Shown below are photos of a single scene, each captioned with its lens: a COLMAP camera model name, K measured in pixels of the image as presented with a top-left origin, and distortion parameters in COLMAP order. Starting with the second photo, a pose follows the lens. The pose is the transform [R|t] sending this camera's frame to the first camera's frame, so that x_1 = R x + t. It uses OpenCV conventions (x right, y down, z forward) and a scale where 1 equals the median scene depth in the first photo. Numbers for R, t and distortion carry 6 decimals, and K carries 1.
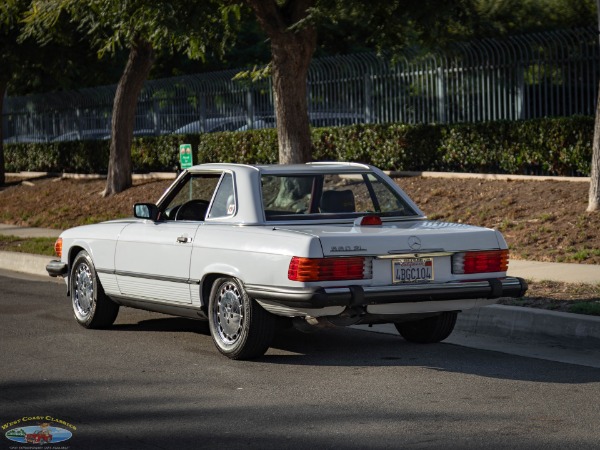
lens RADIAL K [[1764.7, 0, 298.4], [0, 1764.7, 225.0], [0, 0, 1]] dist [0.029160, 0.012180]
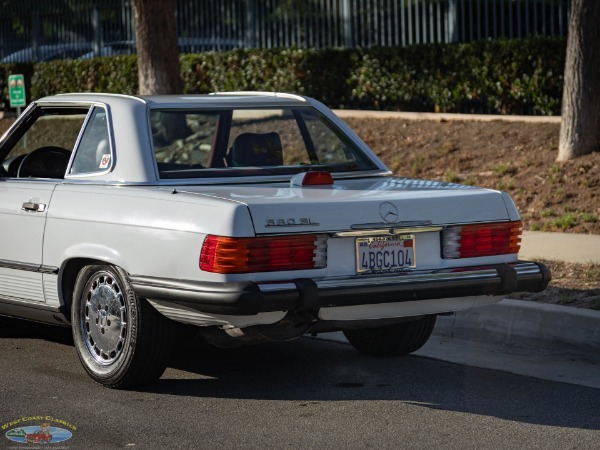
lens RADIAL K [[1969.2, 0, 300.5], [0, 1969.2, 225.7], [0, 0, 1]] dist [-0.000731, 0.838884]
pose [[0.996341, -0.003969, 0.085375, -0.016730], [0.001702, 0.999644, 0.026613, -0.002549], [-0.085450, -0.026370, 0.995993, 0.149936]]
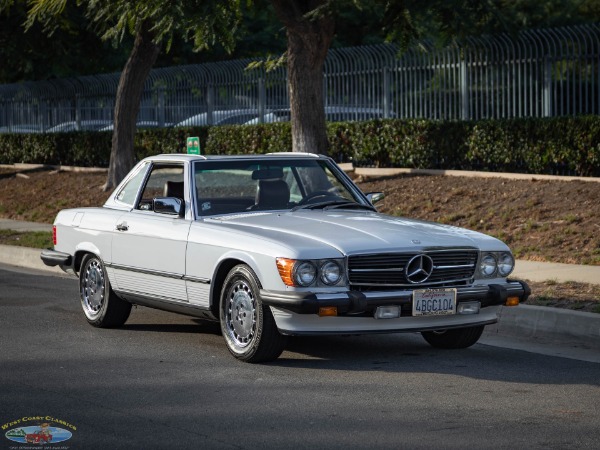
lens RADIAL K [[1925.6, 0, 298.7], [0, 1925.6, 224.5], [0, 0, 1]] dist [0.100160, -1.683714]
pose [[0.999815, 0.019122, -0.001827, -0.005703], [-0.019127, 0.999812, -0.003079, 0.004357], [0.001768, 0.003113, 0.999994, -0.044052]]
